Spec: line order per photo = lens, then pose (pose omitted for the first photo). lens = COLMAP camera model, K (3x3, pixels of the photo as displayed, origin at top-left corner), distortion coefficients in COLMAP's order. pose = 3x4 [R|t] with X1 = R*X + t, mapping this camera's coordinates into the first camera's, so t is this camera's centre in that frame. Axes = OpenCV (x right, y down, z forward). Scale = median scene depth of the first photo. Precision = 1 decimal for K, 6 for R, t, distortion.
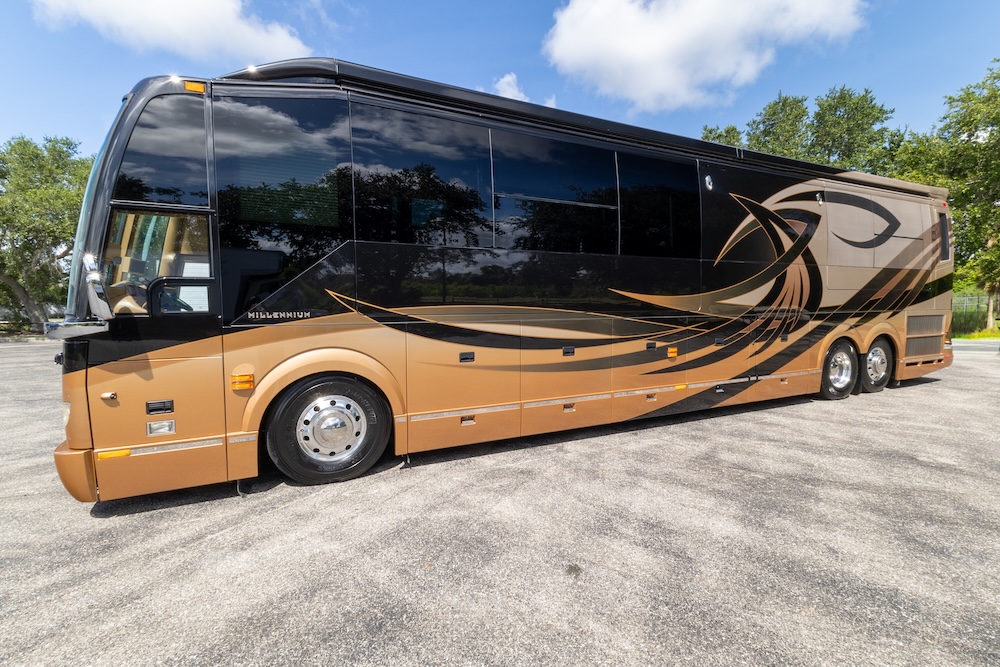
lens RADIAL K [[461.5, 0, 500.0], [0, 461.5, 333.5], [0, 0, 1]] dist [0.012470, -0.000072]
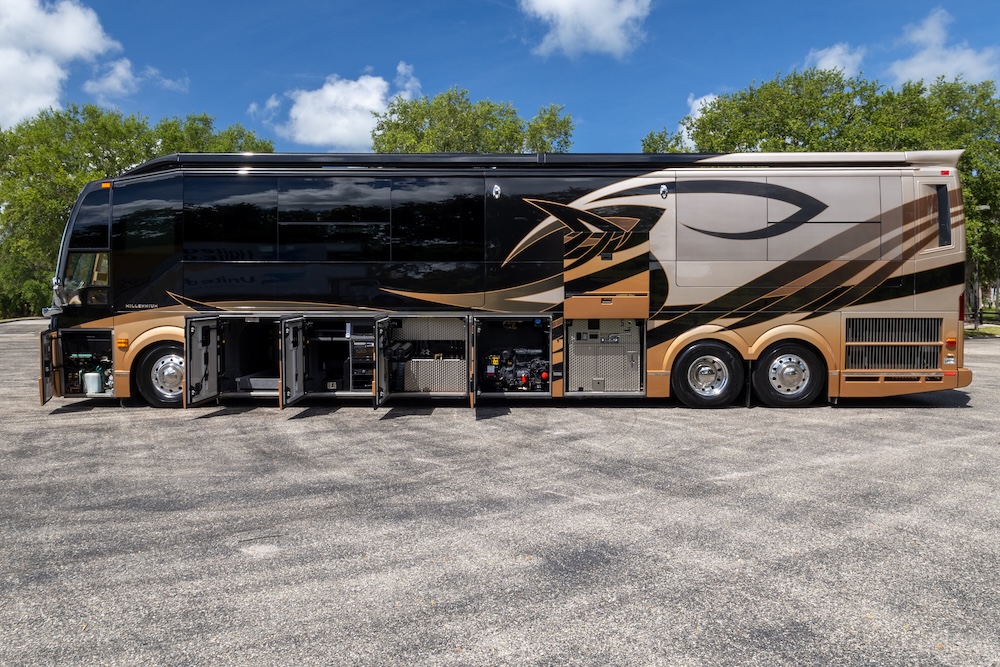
lens RADIAL K [[795.0, 0, 500.0], [0, 795.0, 333.5], [0, 0, 1]] dist [0.001280, 0.005896]
pose [[0.895222, 0.025331, -0.444900, 1.151635], [-0.033087, 0.999406, -0.009674, 0.026713], [0.444391, 0.023381, 0.895528, -0.606021]]
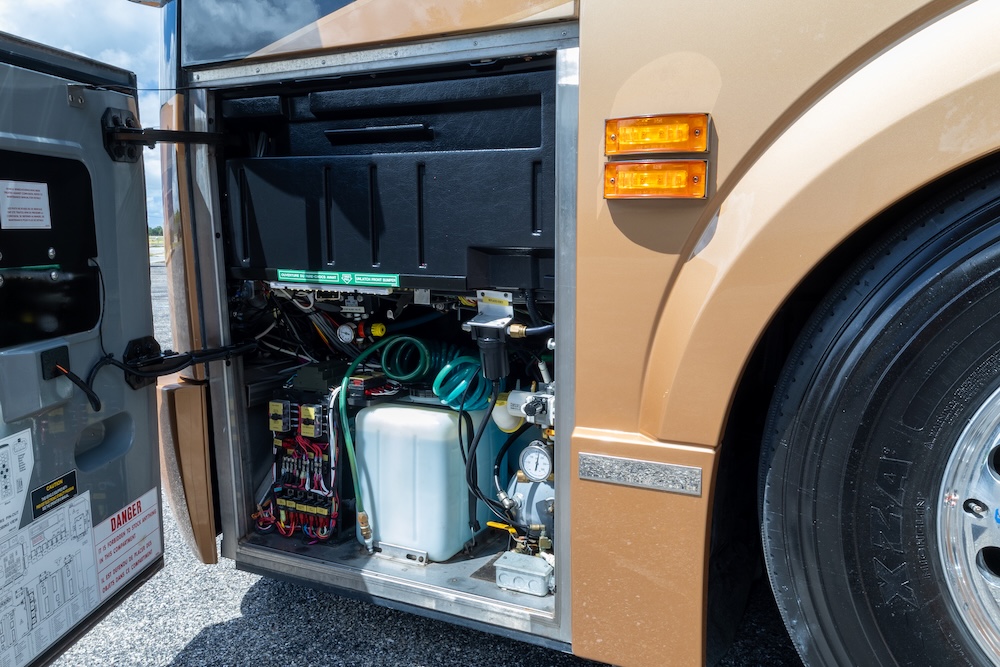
lens RADIAL K [[795.0, 0, 500.0], [0, 795.0, 333.5], [0, 0, 1]] dist [0.001280, 0.005896]
pose [[0.603403, 0.107891, -0.790104, -0.183051], [-0.050778, 0.993993, 0.096953, 0.077529], [0.795818, -0.018382, 0.605257, 0.409556]]
